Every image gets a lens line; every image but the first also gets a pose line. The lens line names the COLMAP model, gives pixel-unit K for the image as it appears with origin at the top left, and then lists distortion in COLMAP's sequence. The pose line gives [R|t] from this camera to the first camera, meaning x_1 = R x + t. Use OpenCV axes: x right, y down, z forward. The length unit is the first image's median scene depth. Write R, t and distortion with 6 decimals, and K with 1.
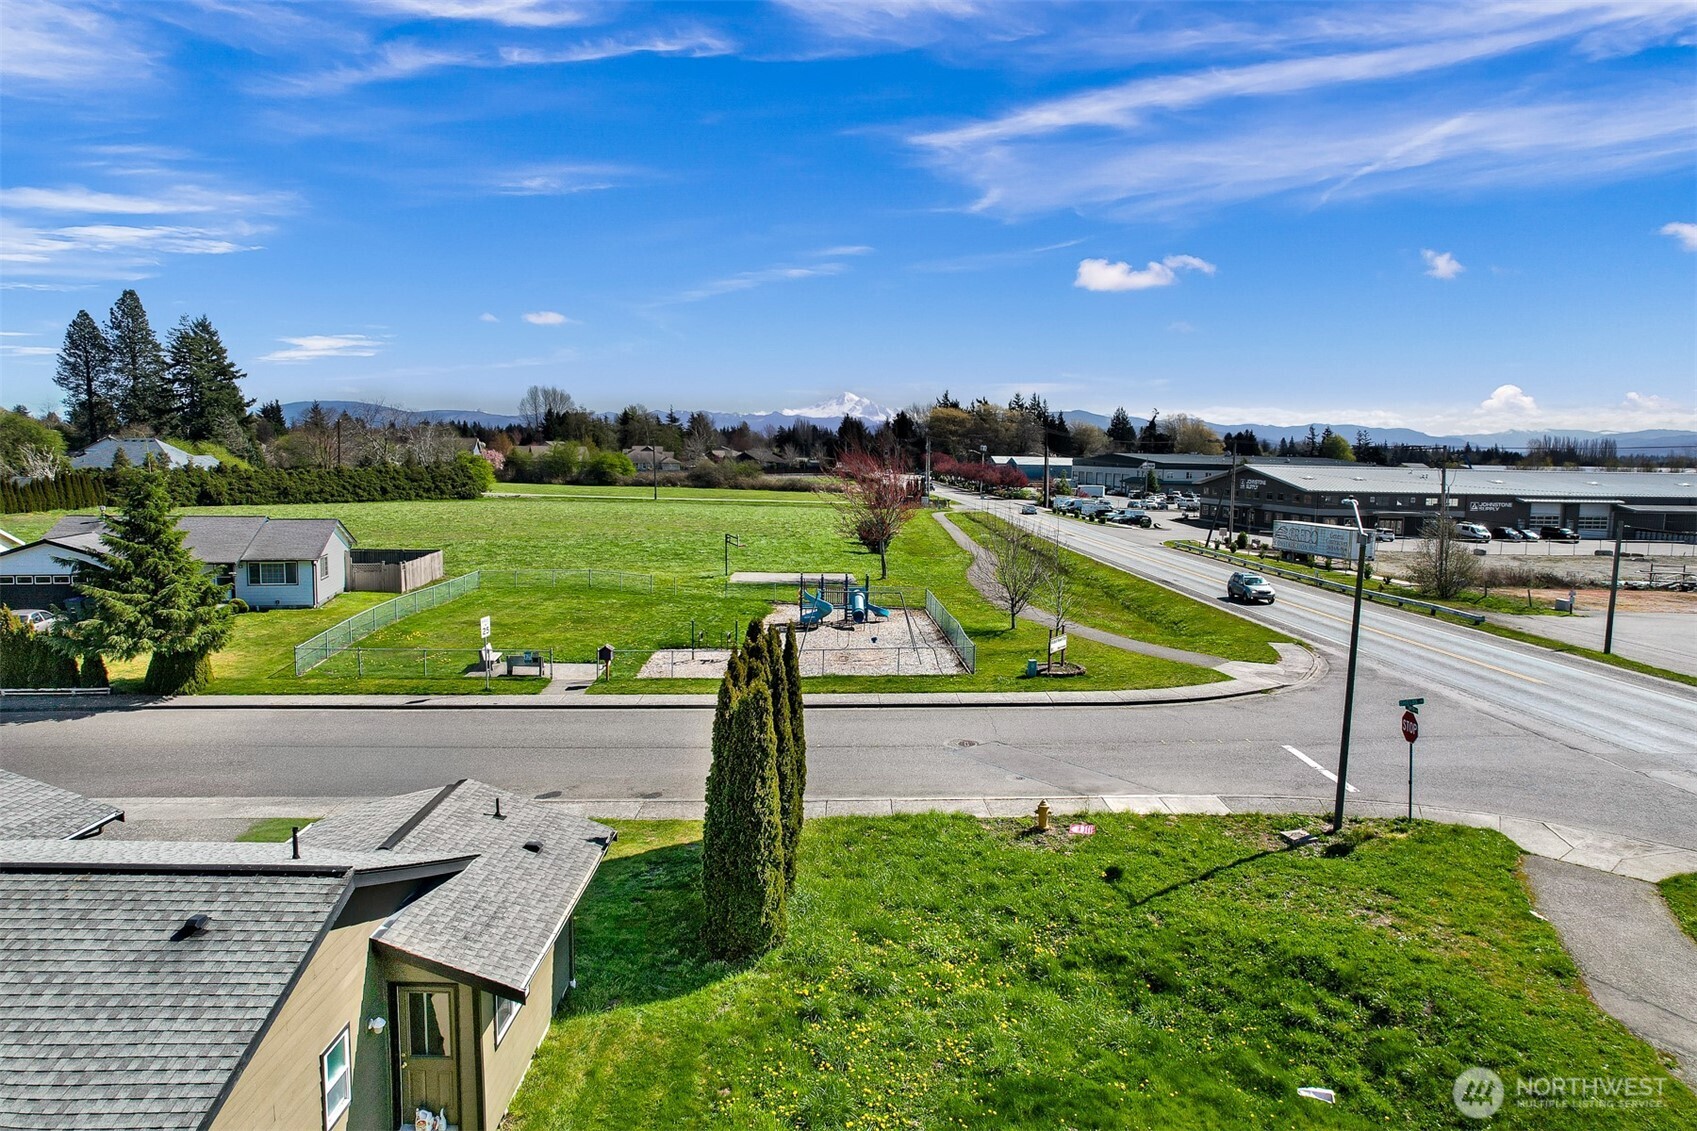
lens RADIAL K [[1078.3, 0, 846.6], [0, 1078.3, 588.3], [0, 0, 1]] dist [-0.069842, 0.052360]
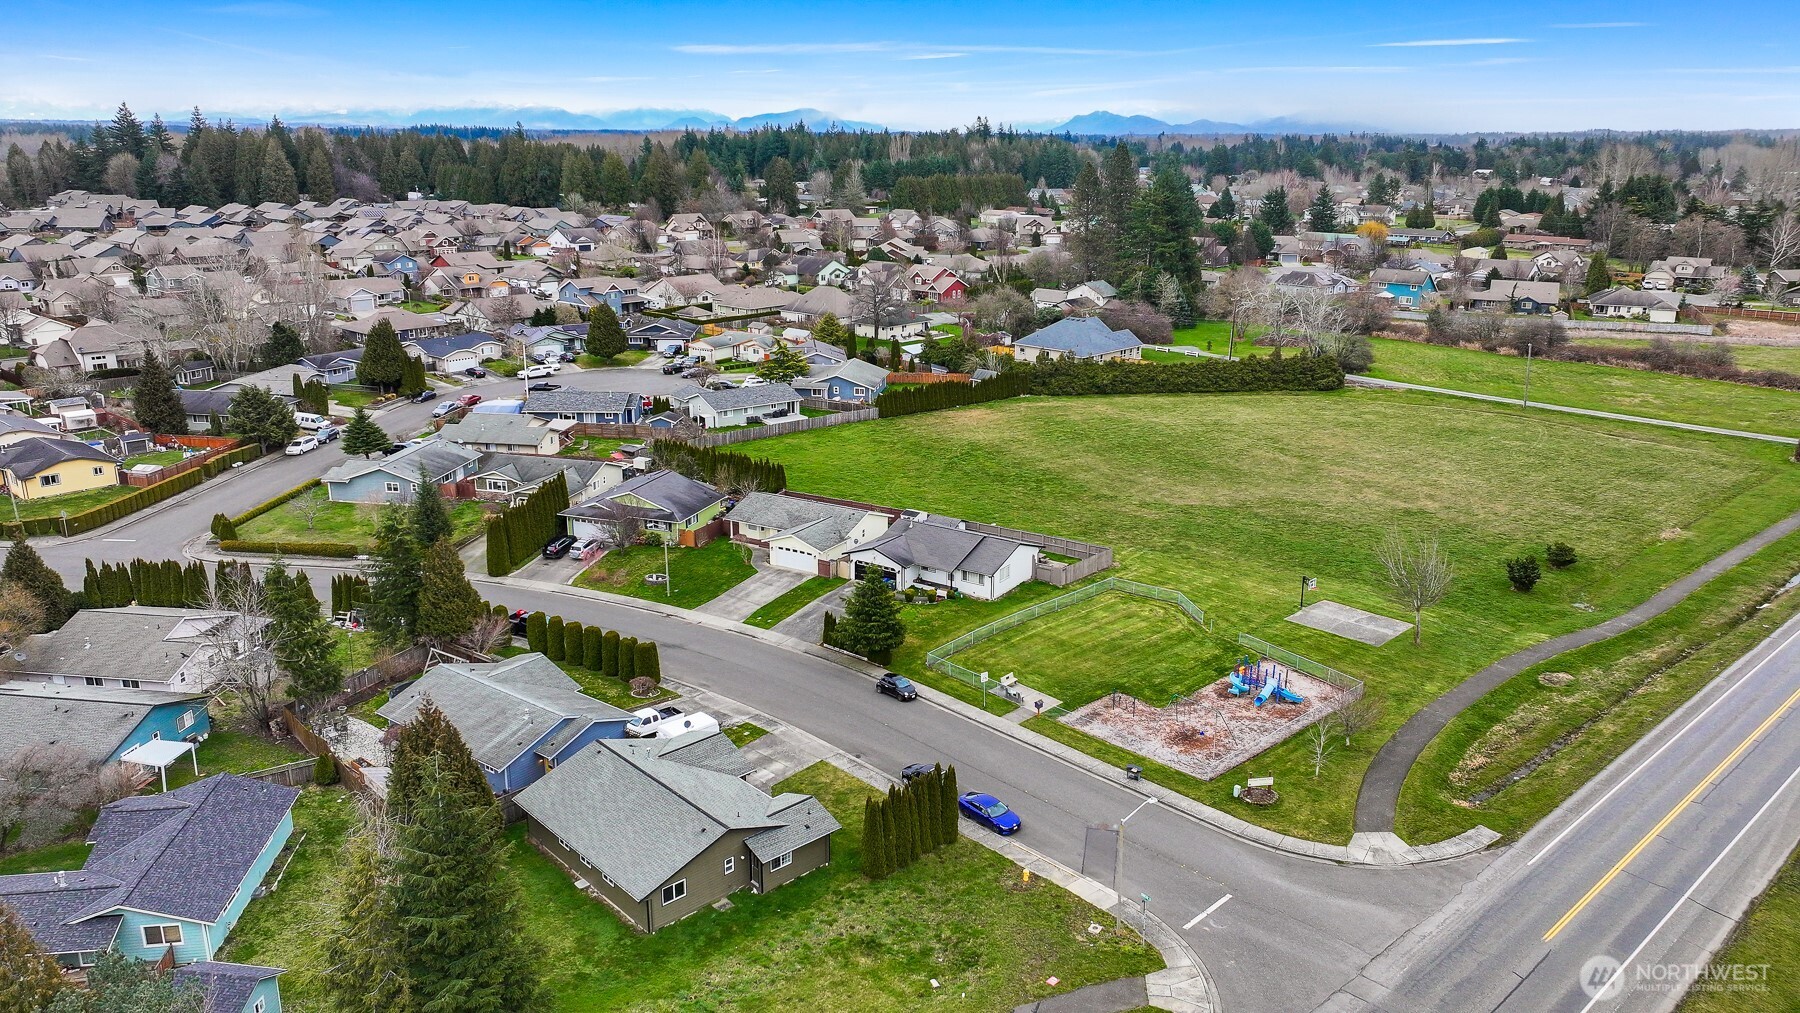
lens RADIAL K [[1258.6, 0, 909.6], [0, 1258.6, 510.5], [0, 0, 1]] dist [0.005362, 0.002104]
pose [[0.672044, 0.199212, -0.713212, 0.353938], [-0.085730, 0.977589, 0.192275, -0.211707], [0.735532, -0.068074, 0.674061, -0.200607]]
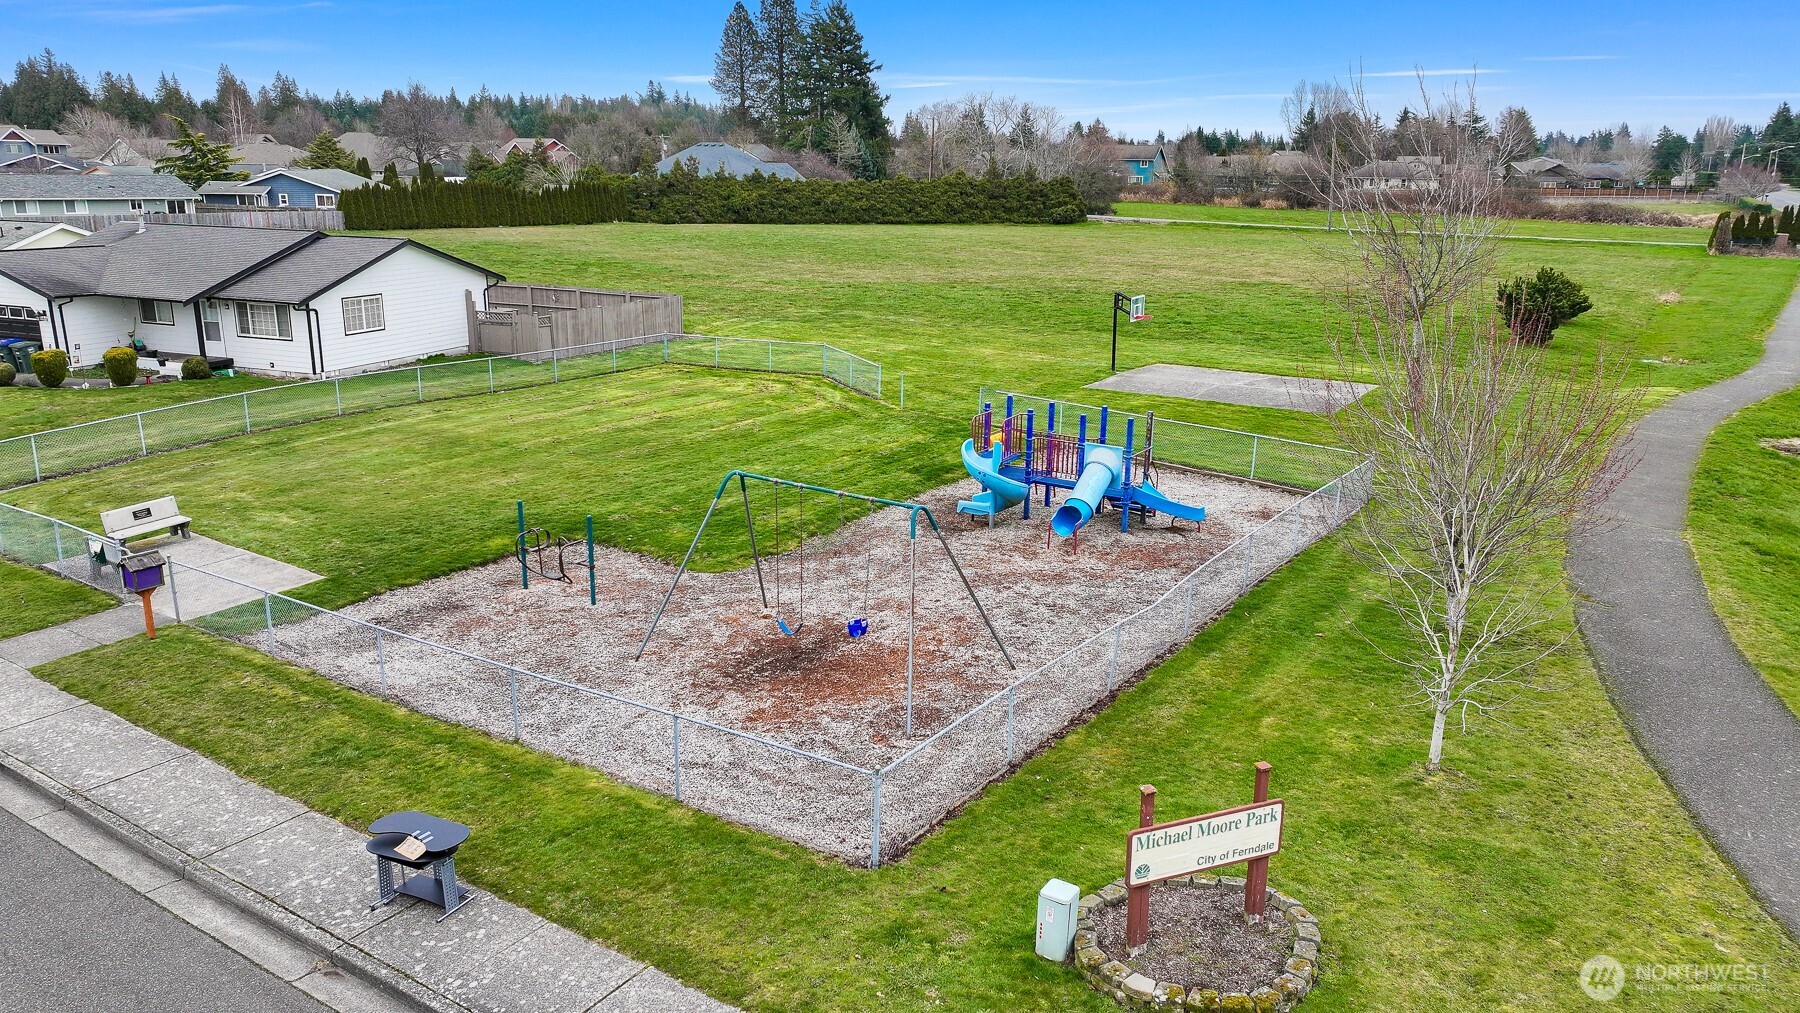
lens RADIAL K [[1258.6, 0, 909.6], [0, 1258.6, 510.5], [0, 0, 1]] dist [0.005362, 0.002104]
pose [[0.822031, 0.145266, -0.550602, 0.091707], [-0.068663, 0.985145, 0.157402, -0.019775], [0.565288, -0.091583, 0.819794, 0.236181]]
